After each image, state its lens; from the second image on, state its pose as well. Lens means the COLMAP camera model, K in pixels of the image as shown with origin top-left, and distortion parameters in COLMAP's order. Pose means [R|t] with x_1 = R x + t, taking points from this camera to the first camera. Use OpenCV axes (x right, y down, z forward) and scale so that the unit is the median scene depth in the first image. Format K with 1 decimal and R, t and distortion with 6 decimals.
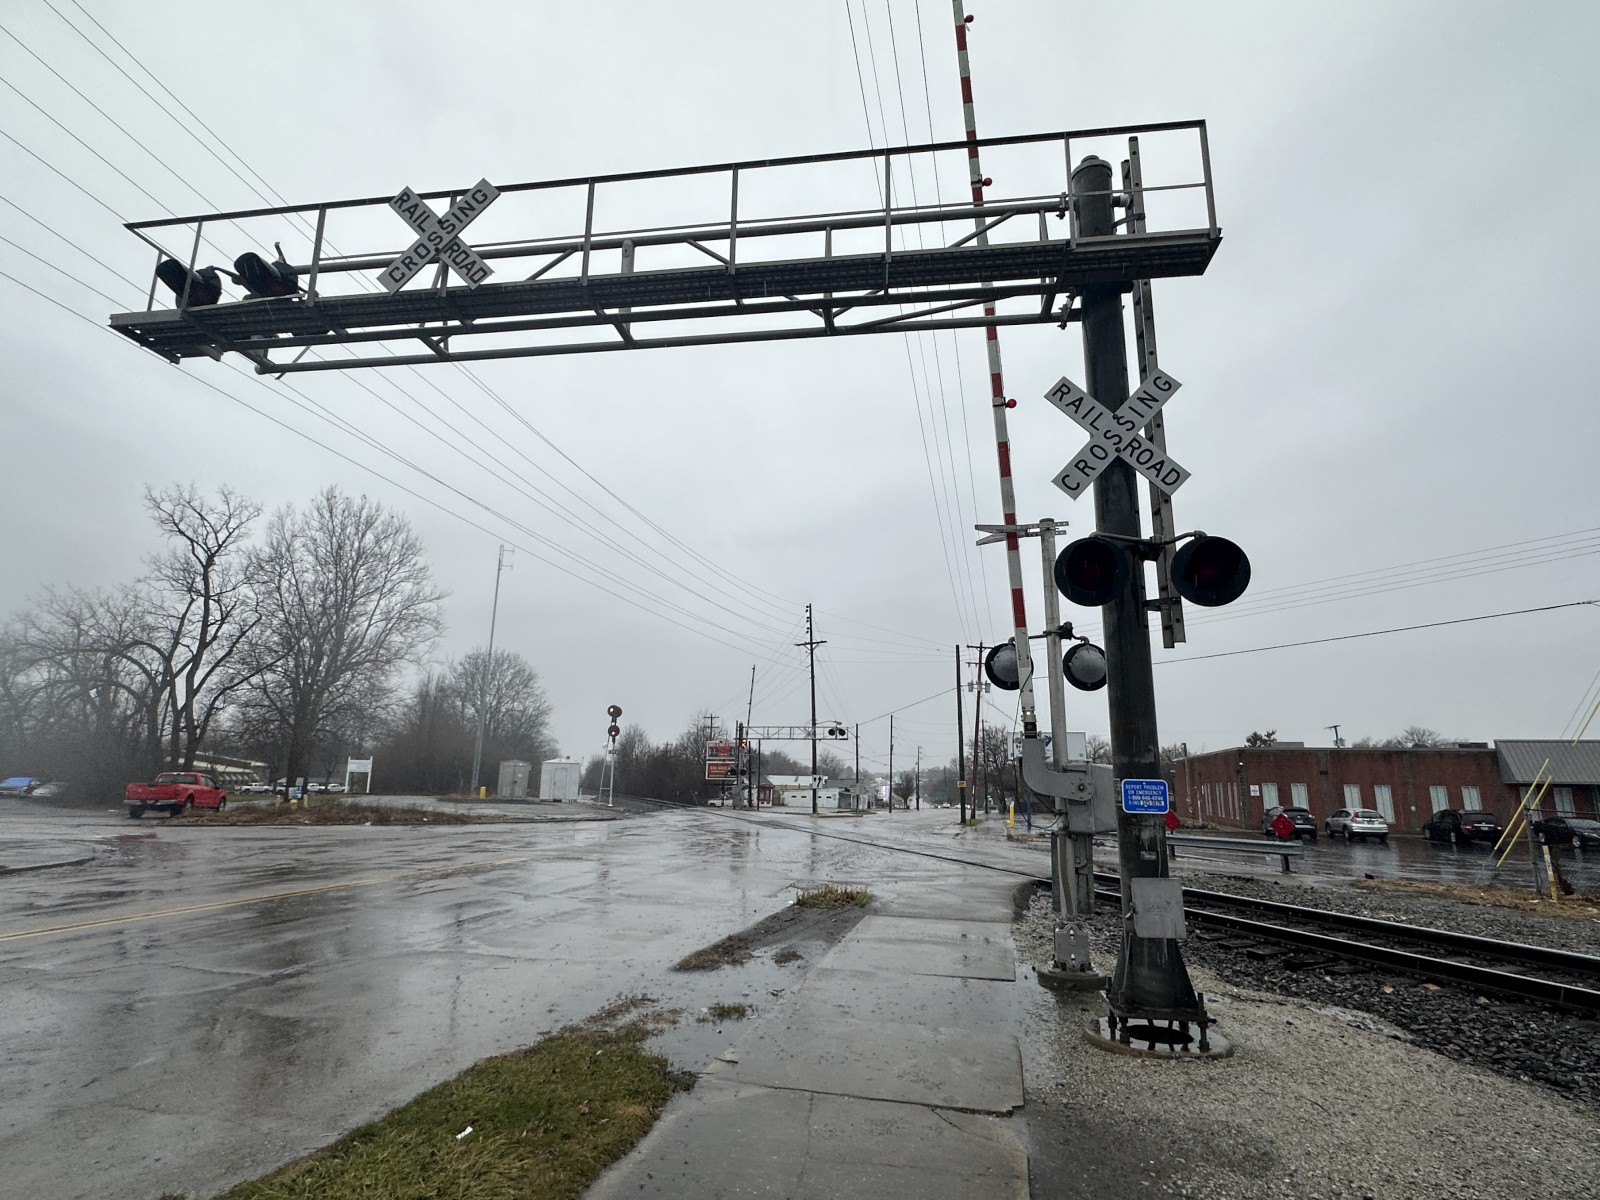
lens RADIAL K [[811.1, 0, 800.2], [0, 811.1, 607.6], [0, 0, 1]] dist [-0.001719, -0.000155]
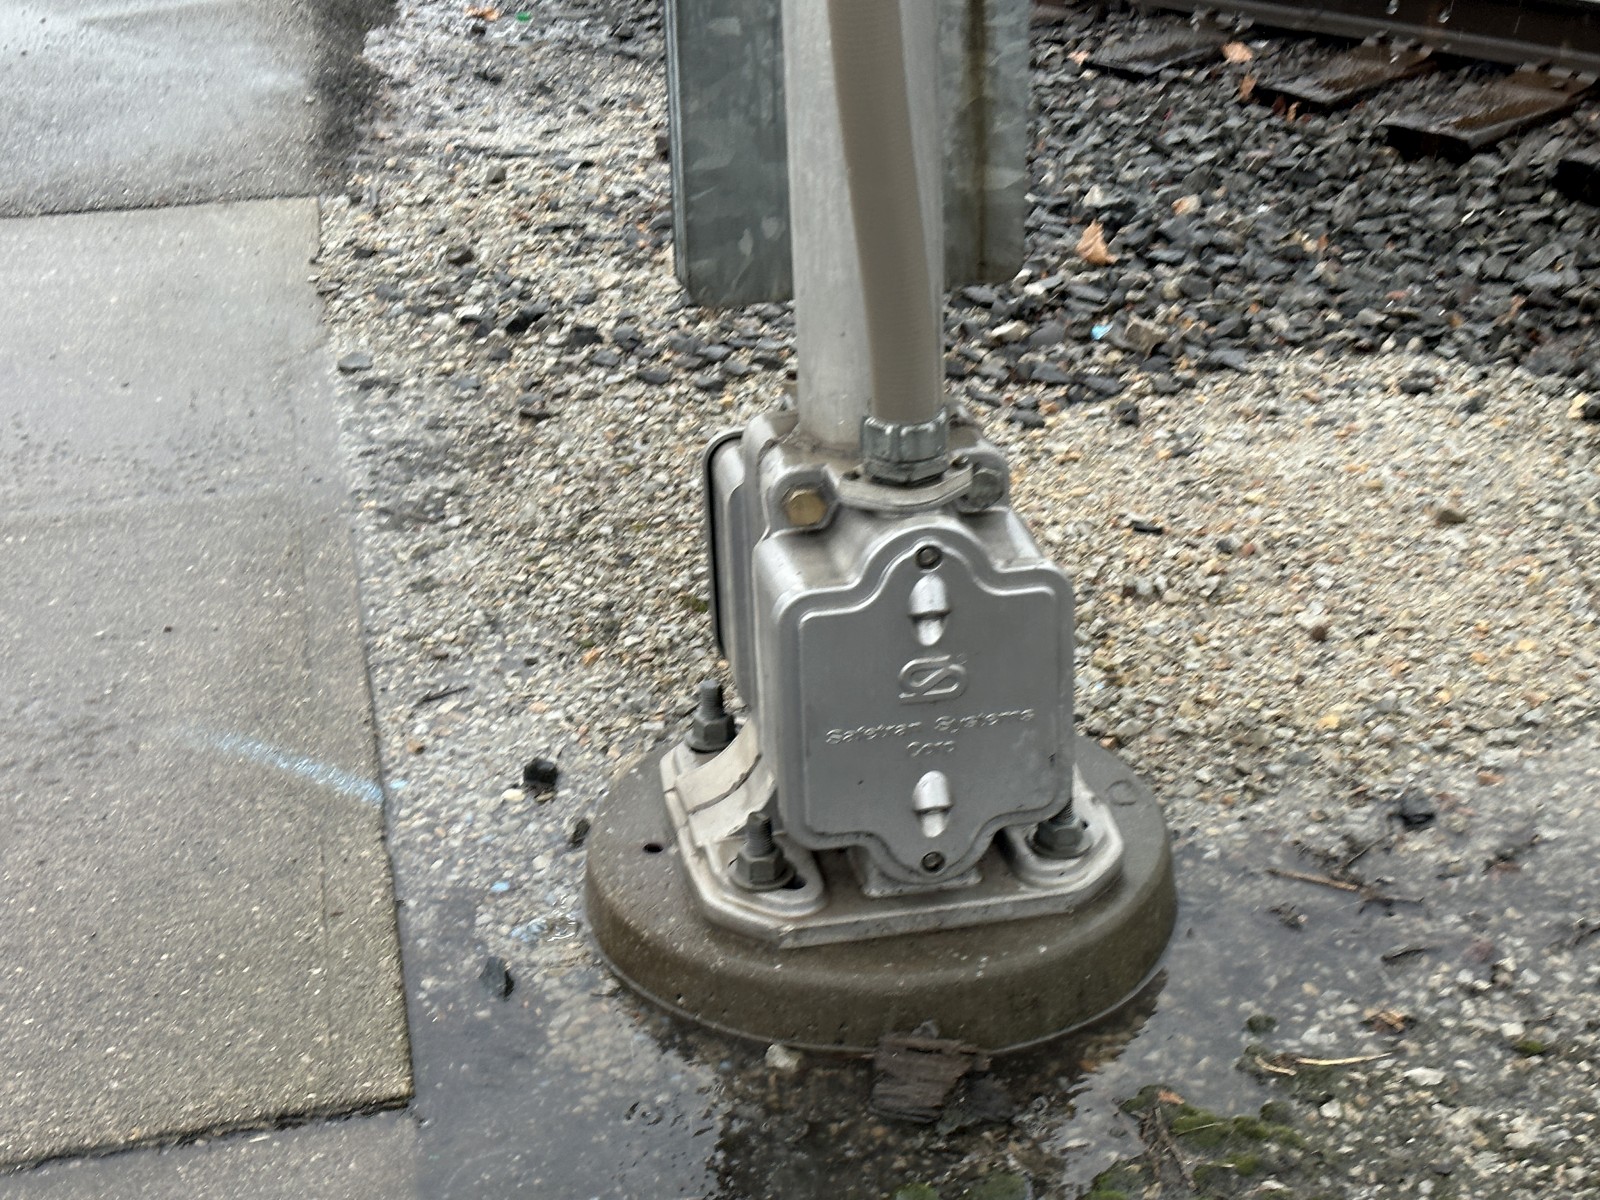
lens RADIAL K [[2471.7, 0, 800.0], [0, 2471.7, 600.0], [0, 0, 1]] dist [0.080407, 0.153380]
pose [[0.901977, -0.225867, 0.367997, 0.190554], [-0.042929, 0.801137, 0.596939, 0.200558], [-0.429645, -0.554223, 0.712911, 0.723212]]
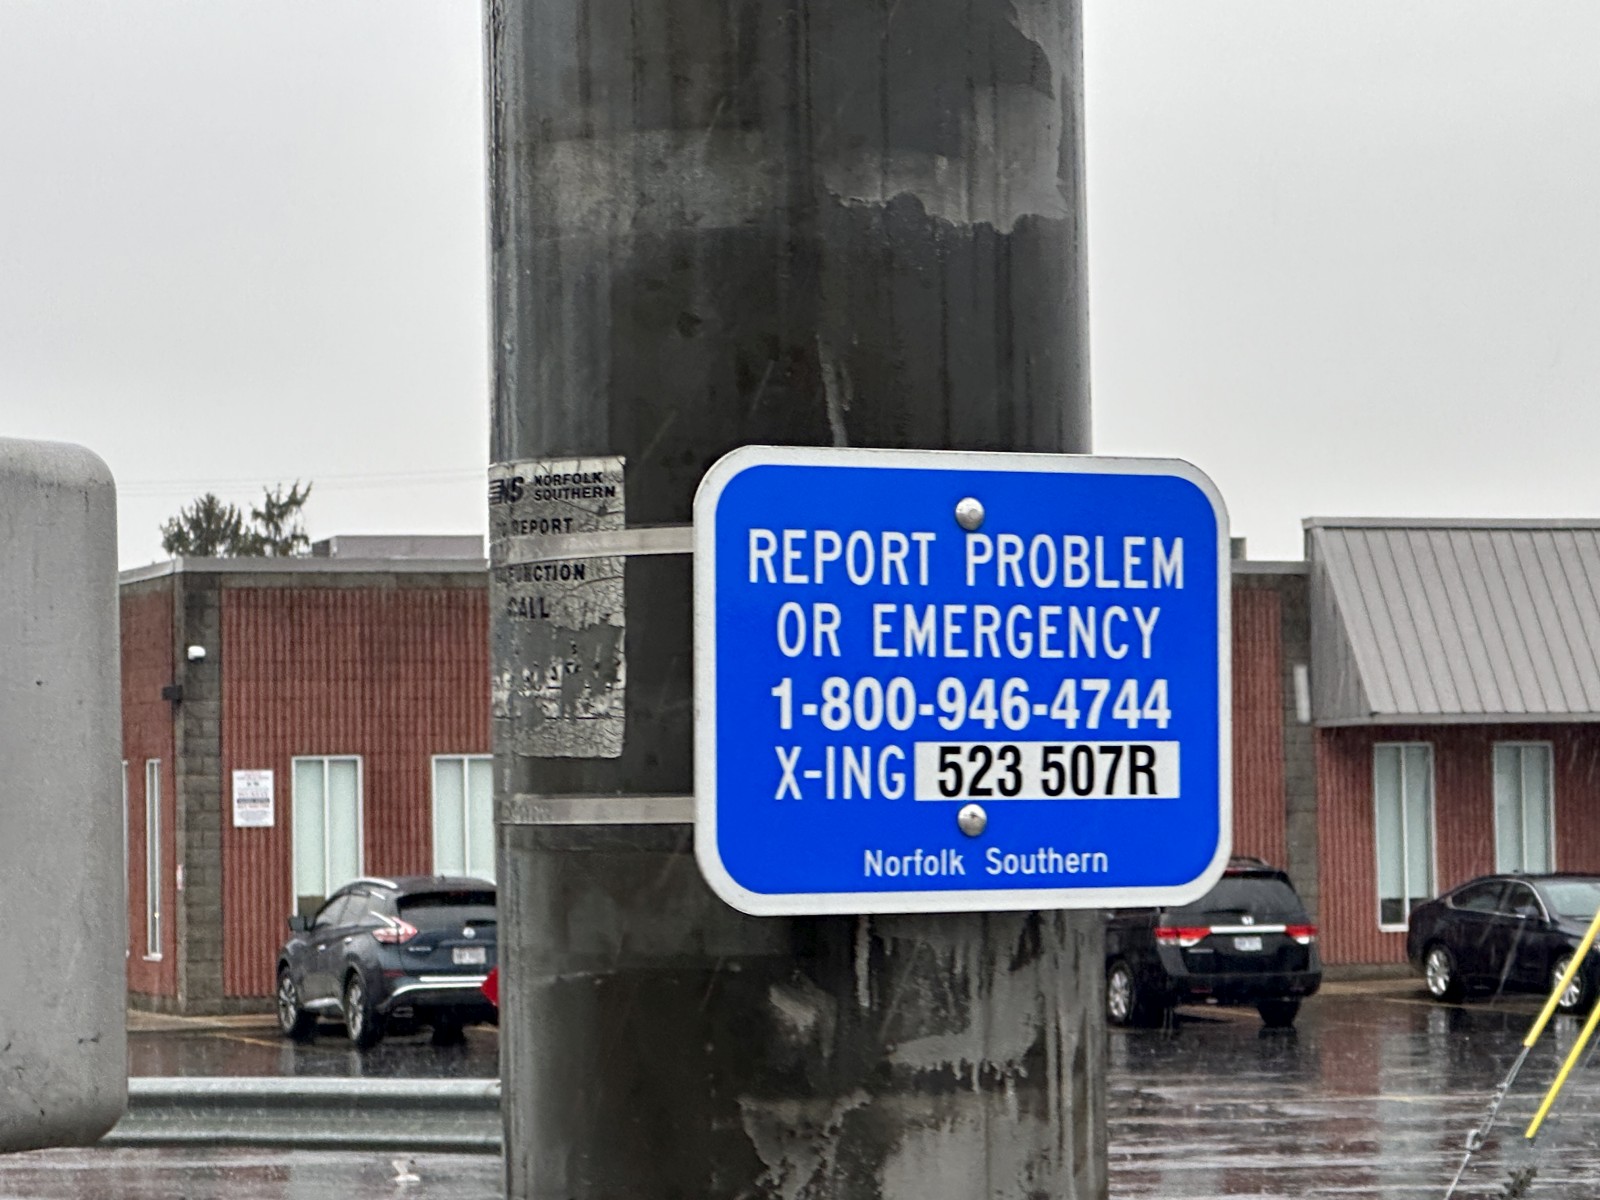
lens RADIAL K [[4905.9, 0, 800.0], [0, 4905.9, 600.0], [0, 0, 1]] dist [0.152728, 1.153850]
pose [[0.806345, -0.006140, 0.591414, 0.111740], [-0.095460, 0.985485, 0.140383, 0.118469], [-0.583692, -0.169654, 0.794054, 0.474788]]
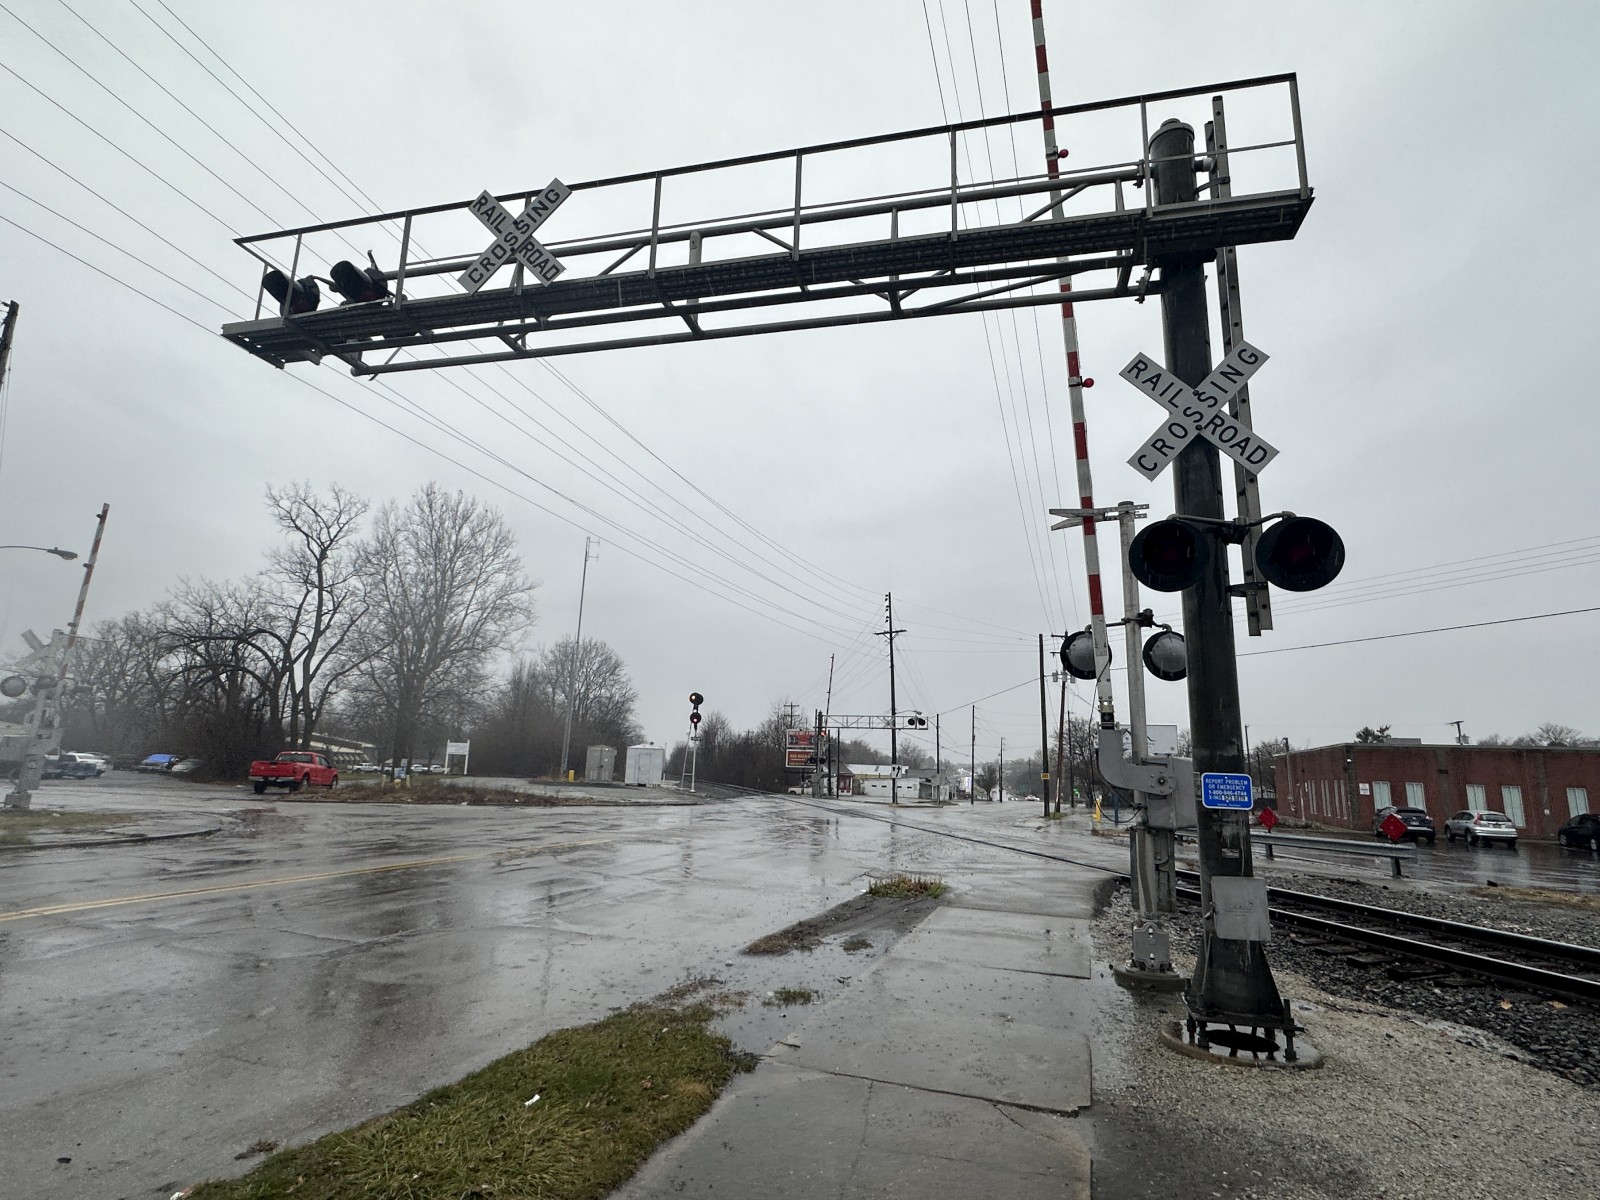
lens RADIAL K [[811.1, 0, 799.0], [0, 811.1, 604.0], [0, 0, 1]] dist [-0.002222, 0.000075]
pose [[0.994959, -0.002419, -0.100258, 0.015371], [0.003323, 0.999955, 0.008855, 0.001995], [0.100232, -0.009144, 0.994922, 0.003228]]
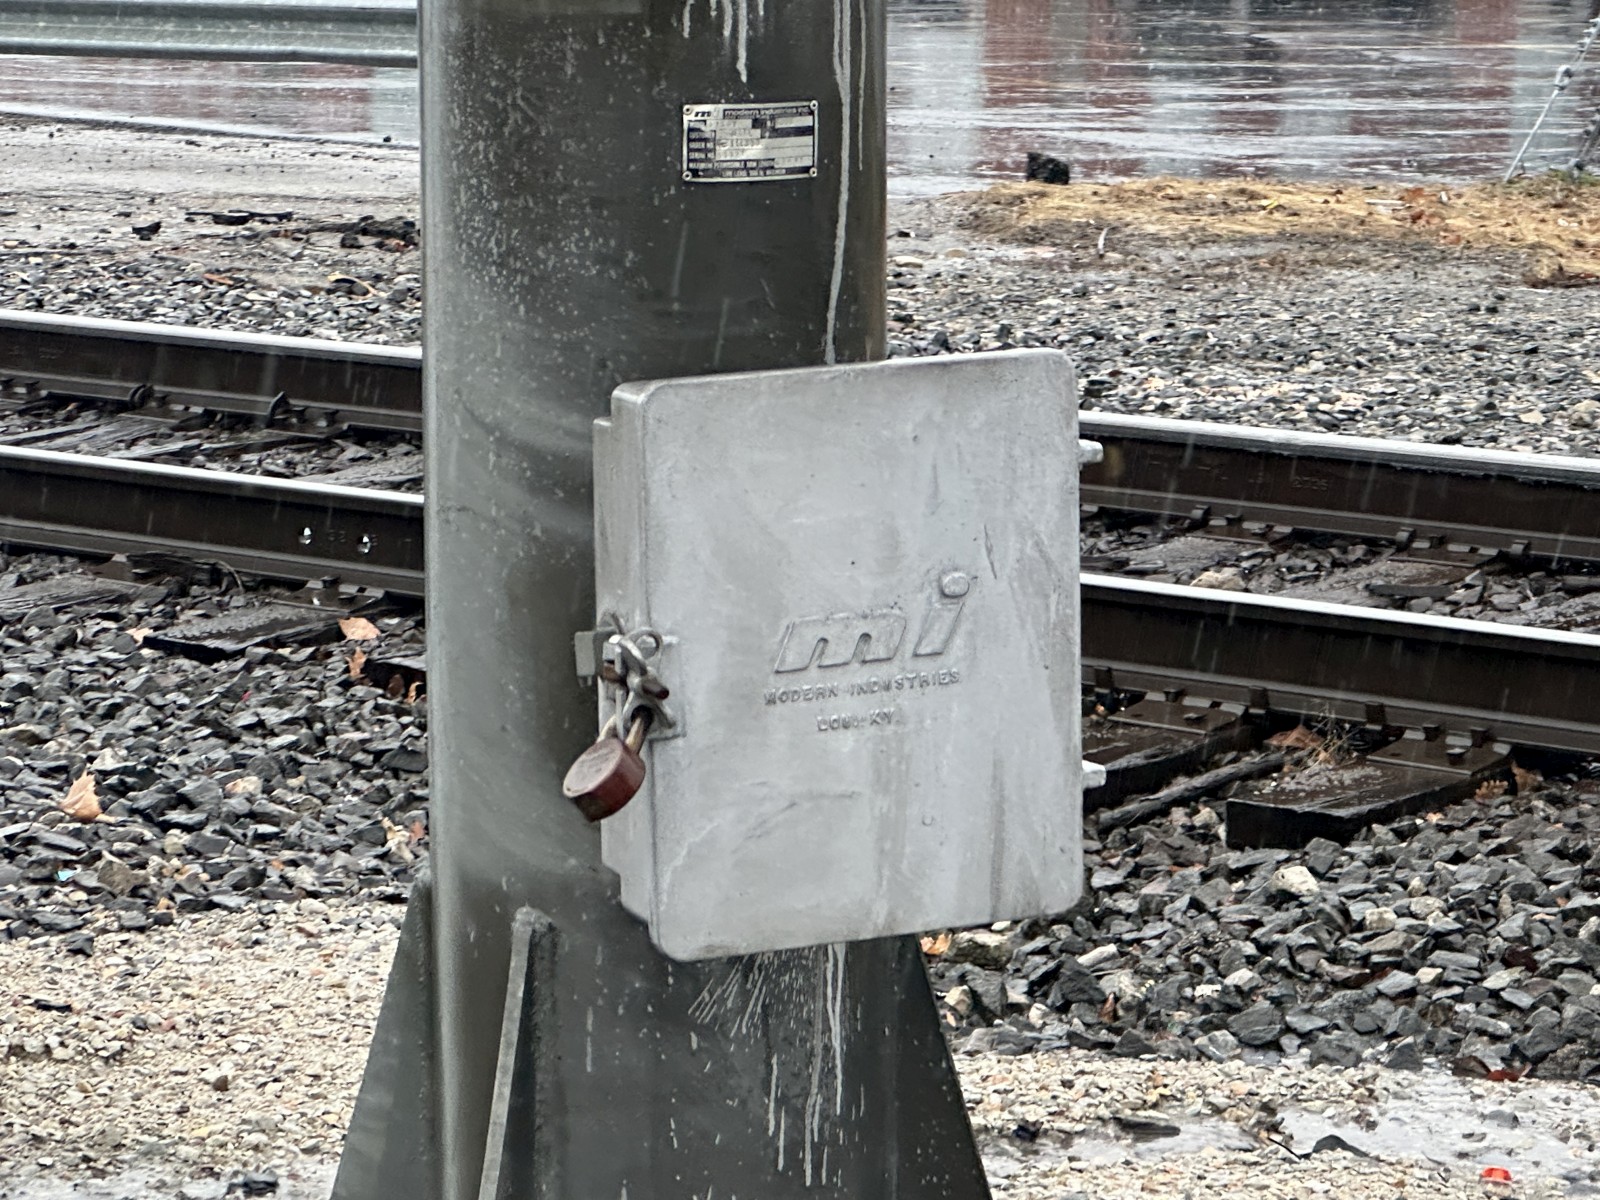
lens RADIAL K [[5239.9, 0, 800.0], [0, 5239.9, 600.0], [0, 0, 1]] dist [0.008368, 3.255628]
pose [[0.821082, -0.109877, 0.560135, 0.056035], [-0.106581, 0.934529, 0.339552, 0.101688], [-0.560771, -0.338500, 0.755614, 0.357681]]
